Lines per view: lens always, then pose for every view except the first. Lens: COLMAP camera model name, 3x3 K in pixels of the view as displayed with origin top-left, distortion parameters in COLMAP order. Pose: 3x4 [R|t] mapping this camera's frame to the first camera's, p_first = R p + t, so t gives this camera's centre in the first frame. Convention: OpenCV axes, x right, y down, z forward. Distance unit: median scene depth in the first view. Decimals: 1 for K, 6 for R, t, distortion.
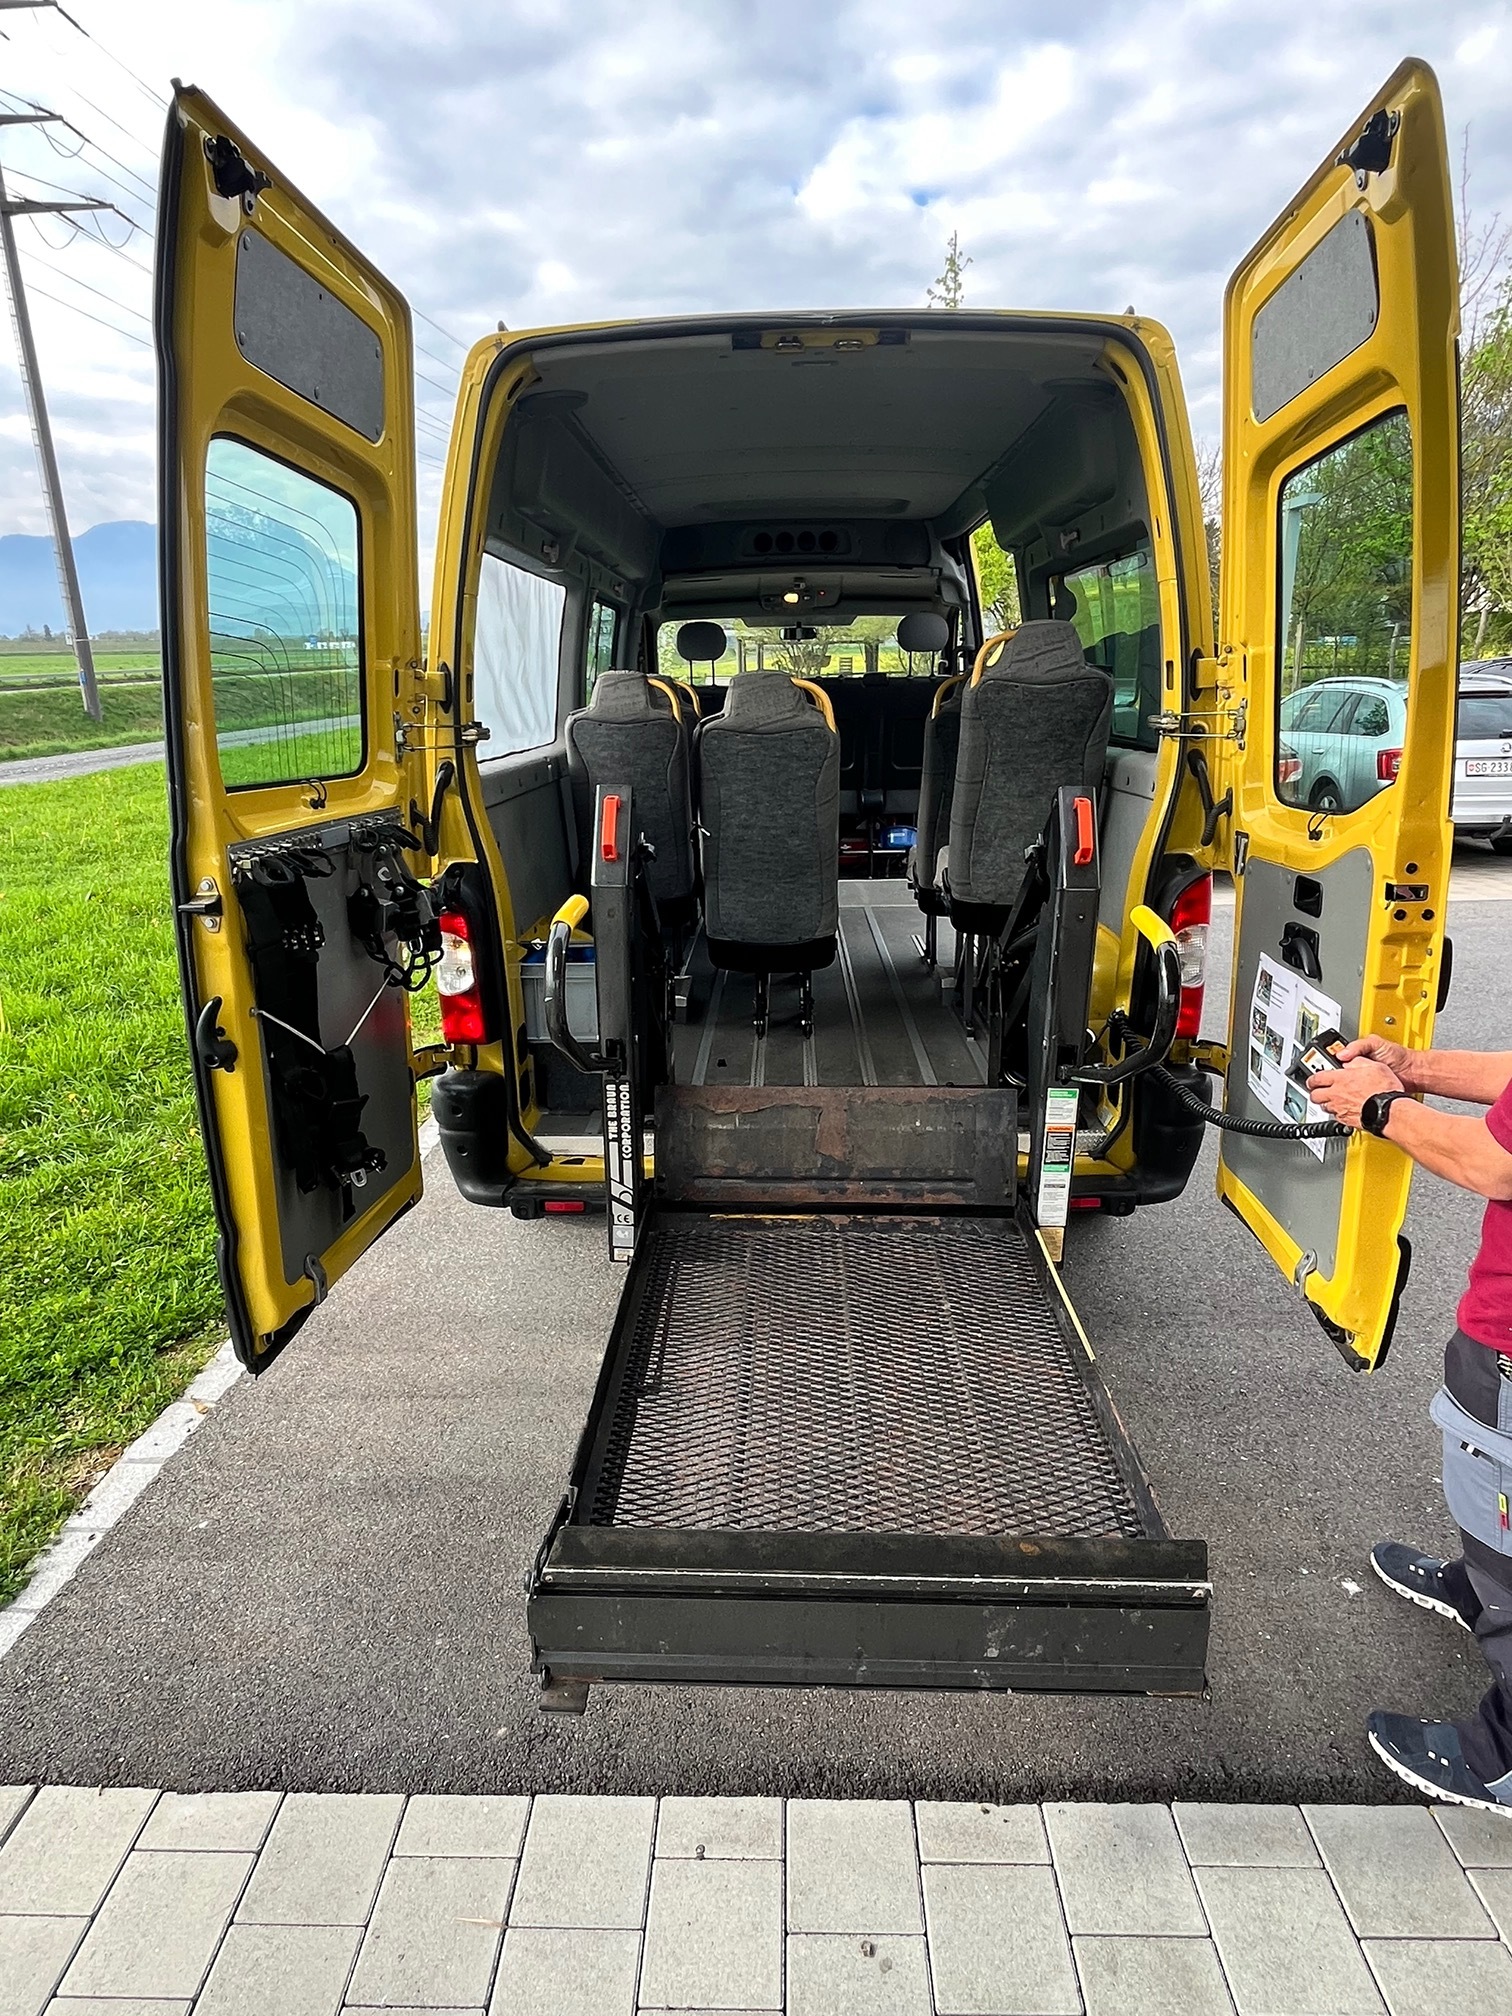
lens RADIAL K [[1152.7, 0, 748.4], [0, 1152.7, 1003.6], [0, 0, 1]] dist [-0.002412, -0.000627]
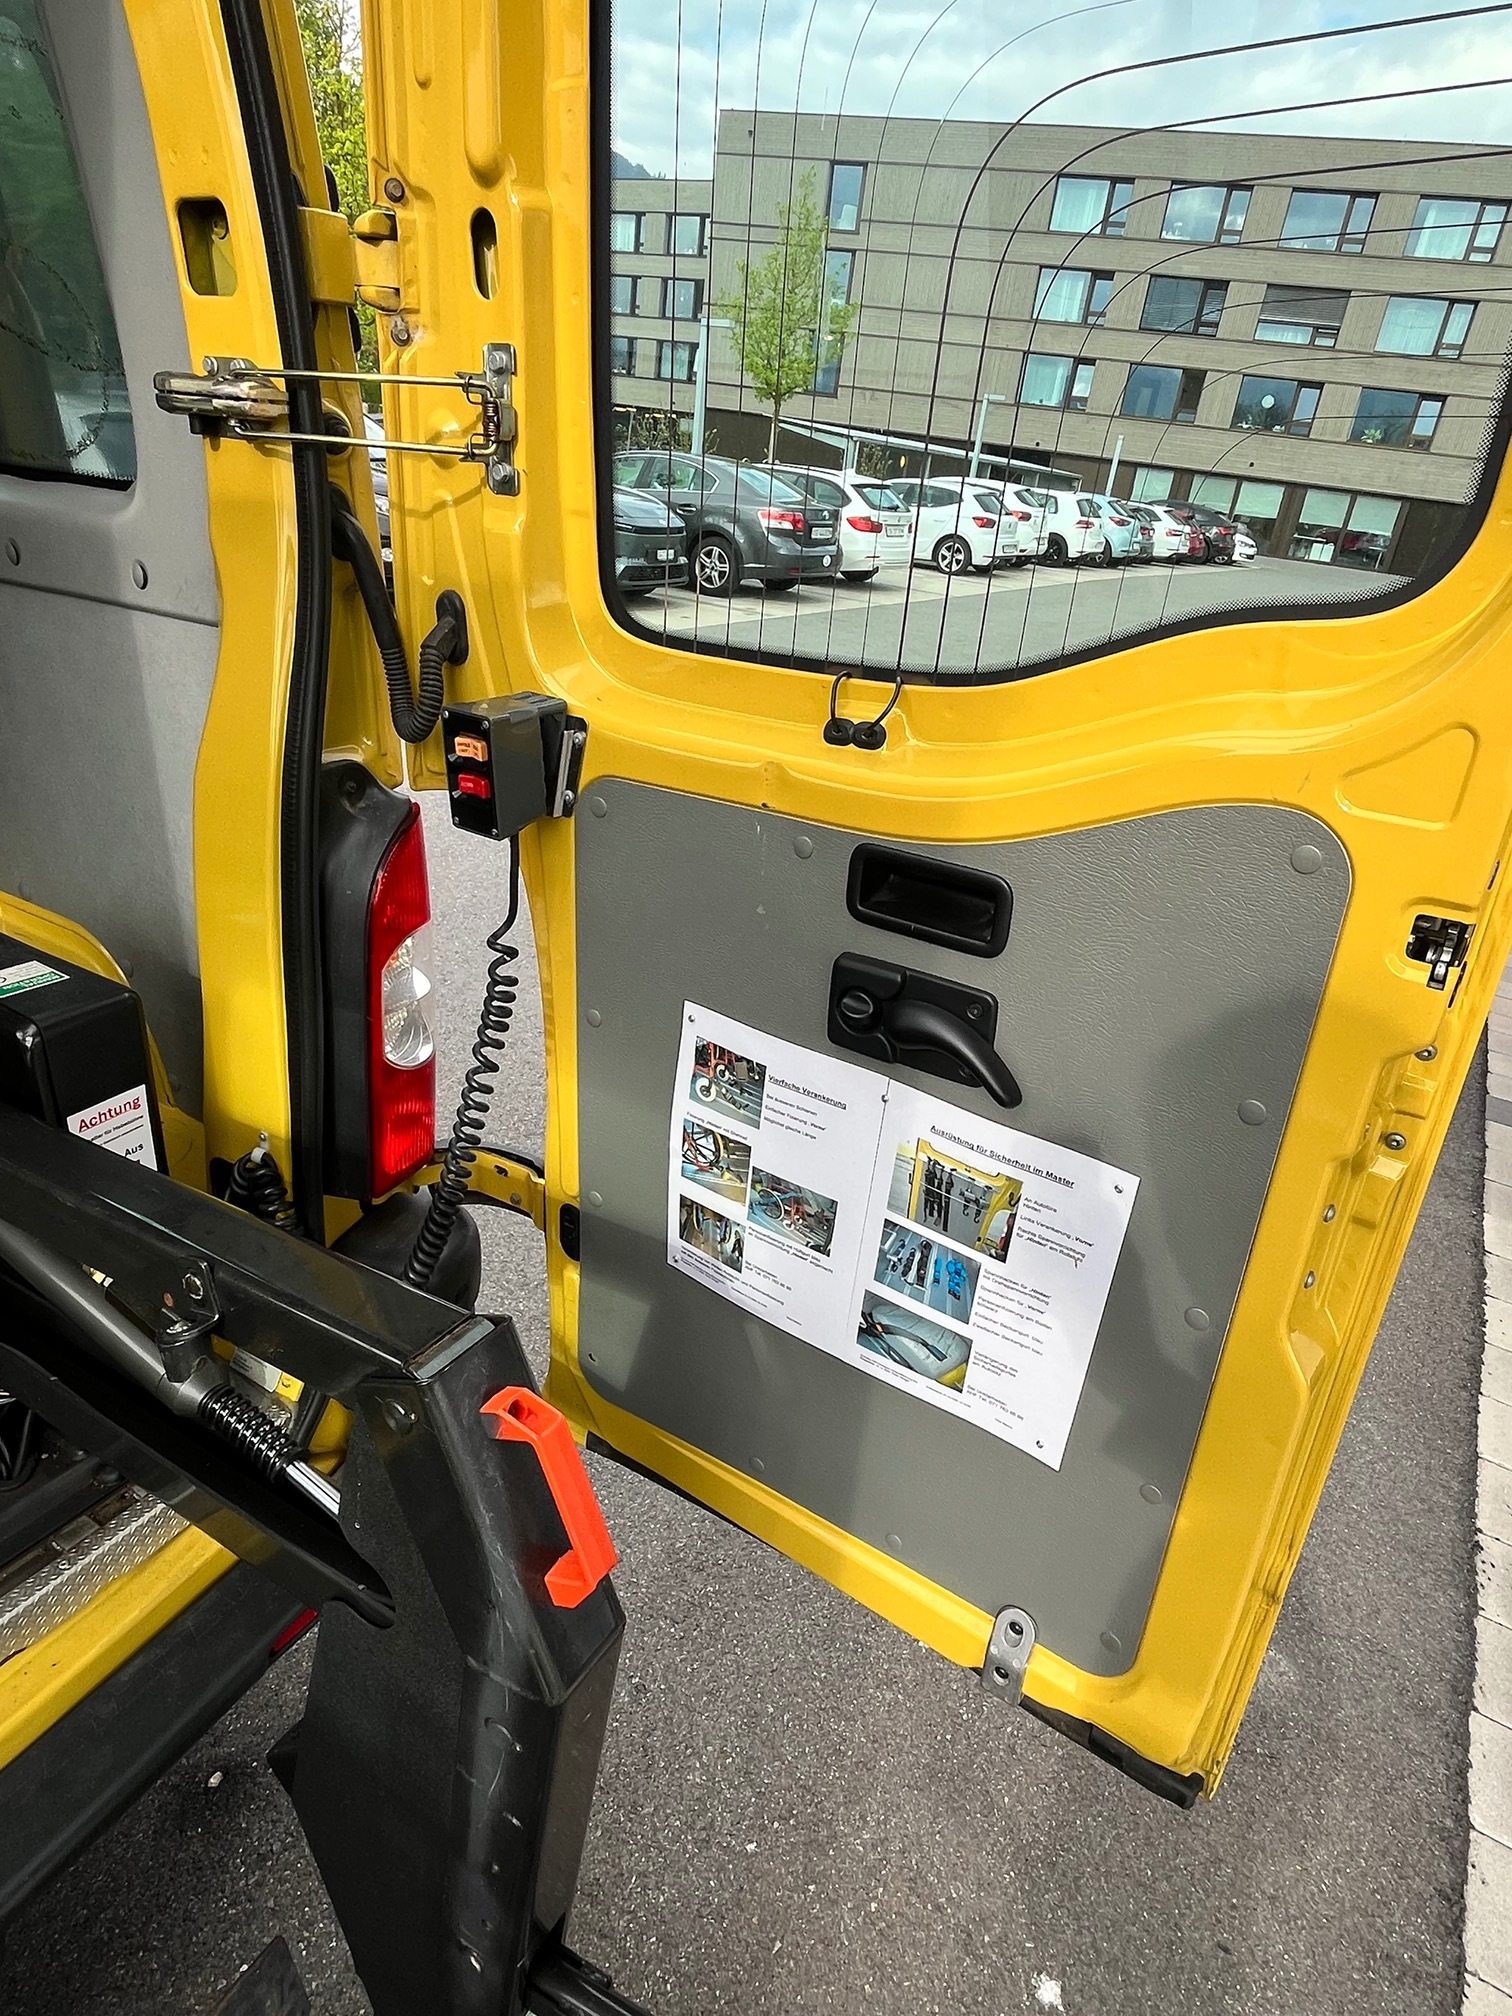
lens RADIAL K [[1152.7, 0, 764.6], [0, 1152.7, 1003.6], [0, 0, 1]] dist [-0.002412, -0.000627]
pose [[0.480724, -0.314403, 0.818569, 0.091573], [0.137908, 0.949001, 0.283510, -0.140179], [-0.865960, -0.023403, 0.499566, 0.655214]]
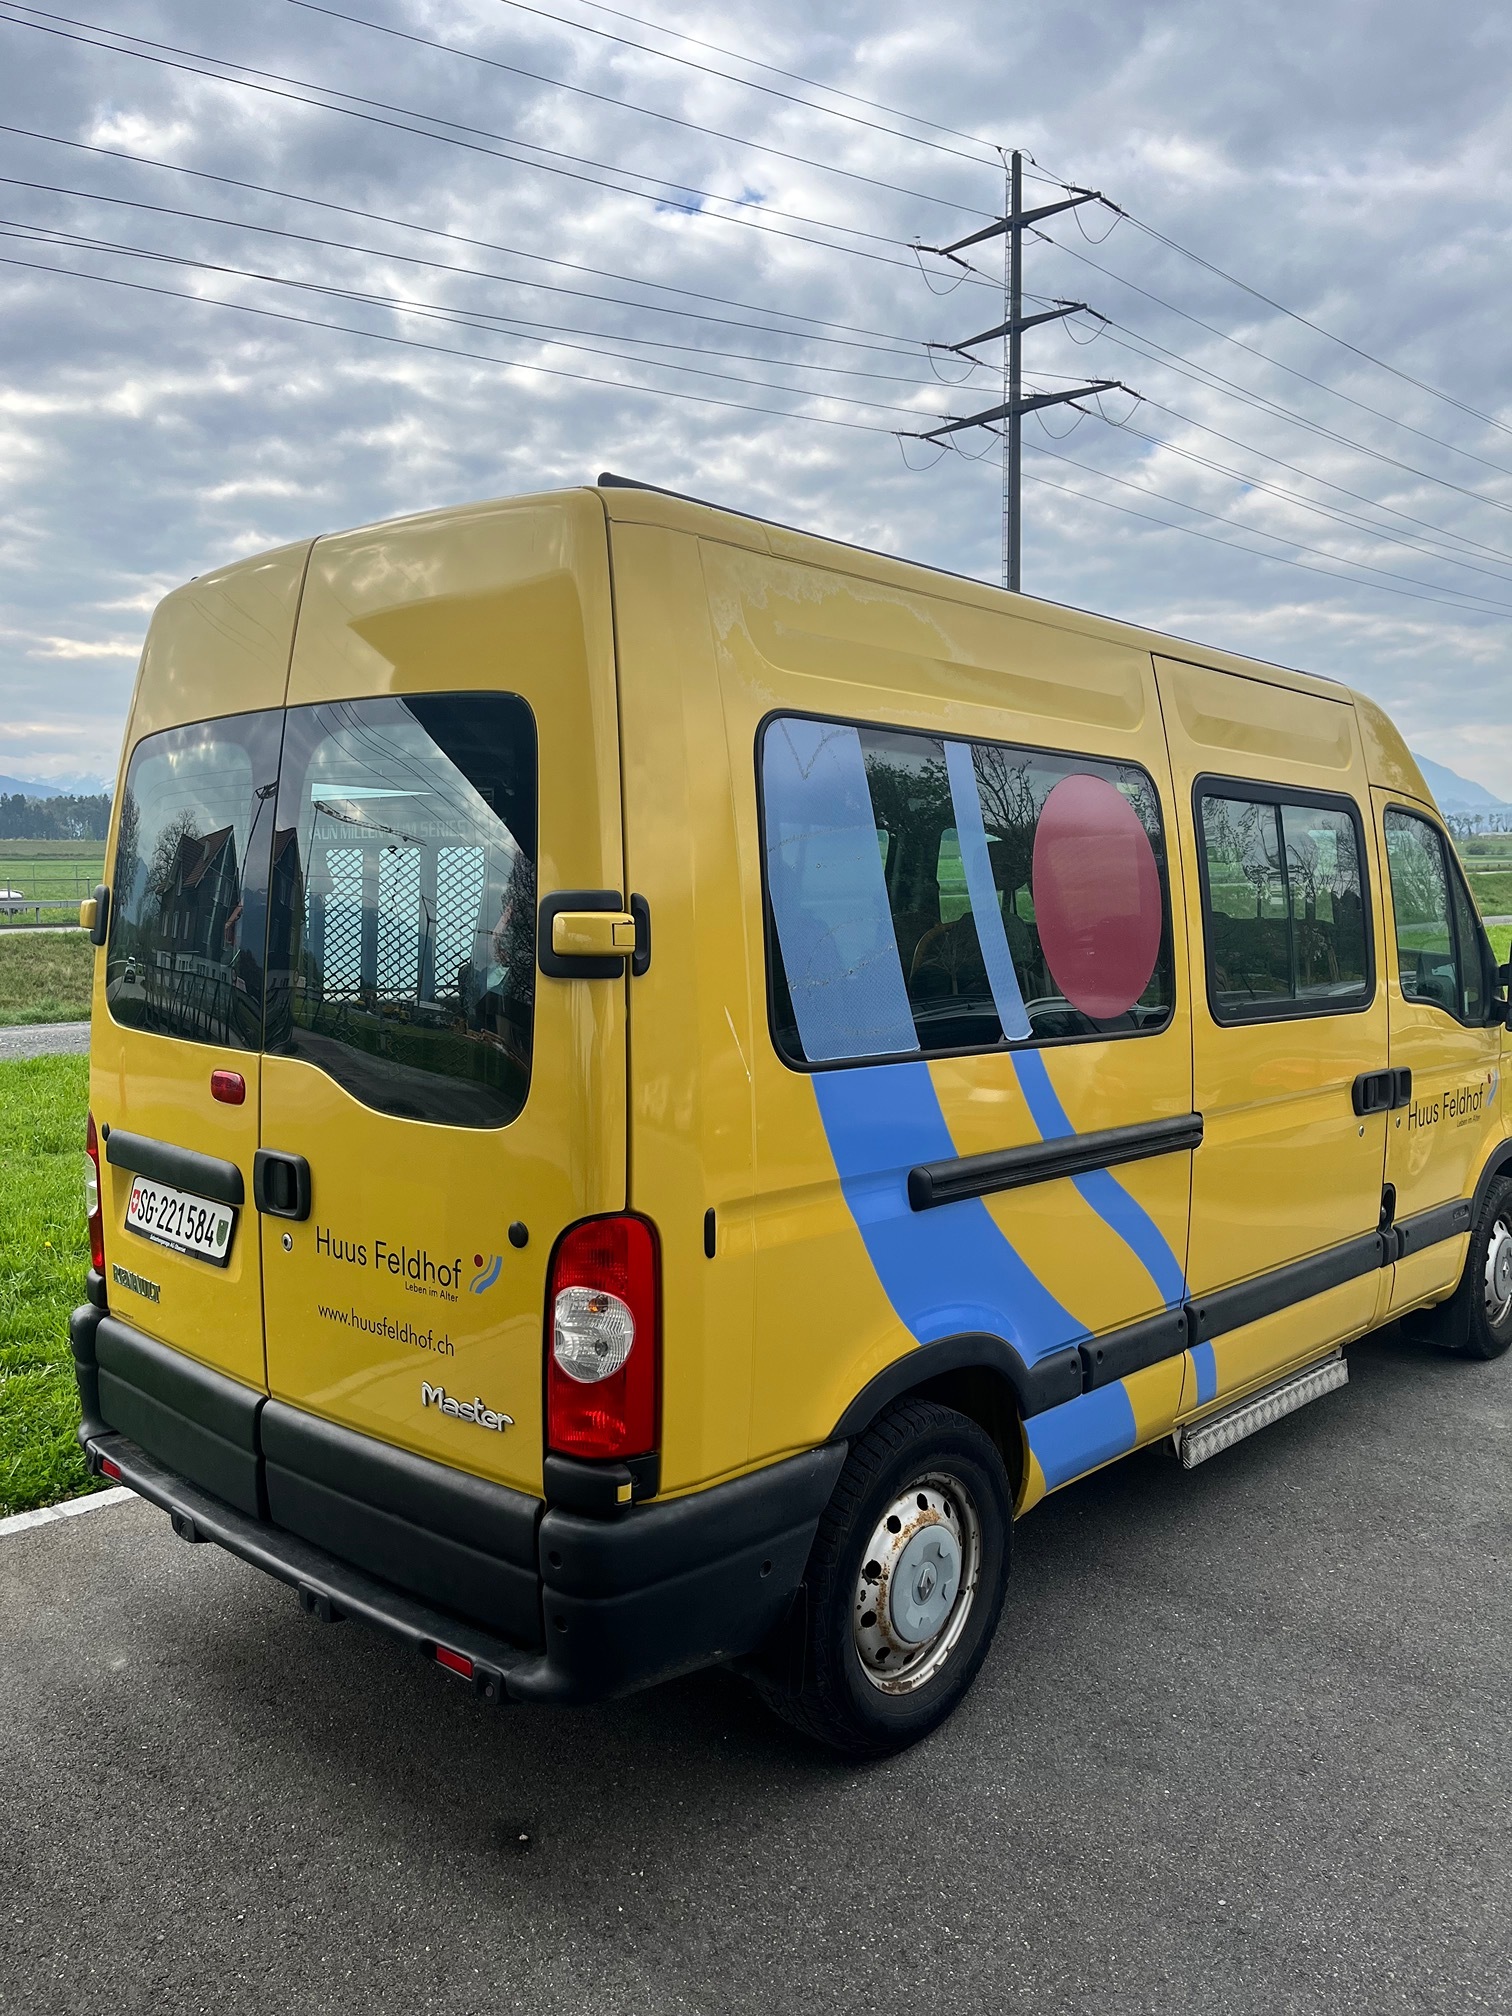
lens RADIAL K [[1525.8, 0, 750.1], [0, 1525.8, 1014.6], [0, 0, 1]] dist [0.064860, -0.086966]
pose [[0.752359, 0.076071, -0.654347, 1.012611], [-0.200974, 0.972461, -0.118023, -0.134947], [0.627349, 0.220302, 0.746928, 0.337072]]
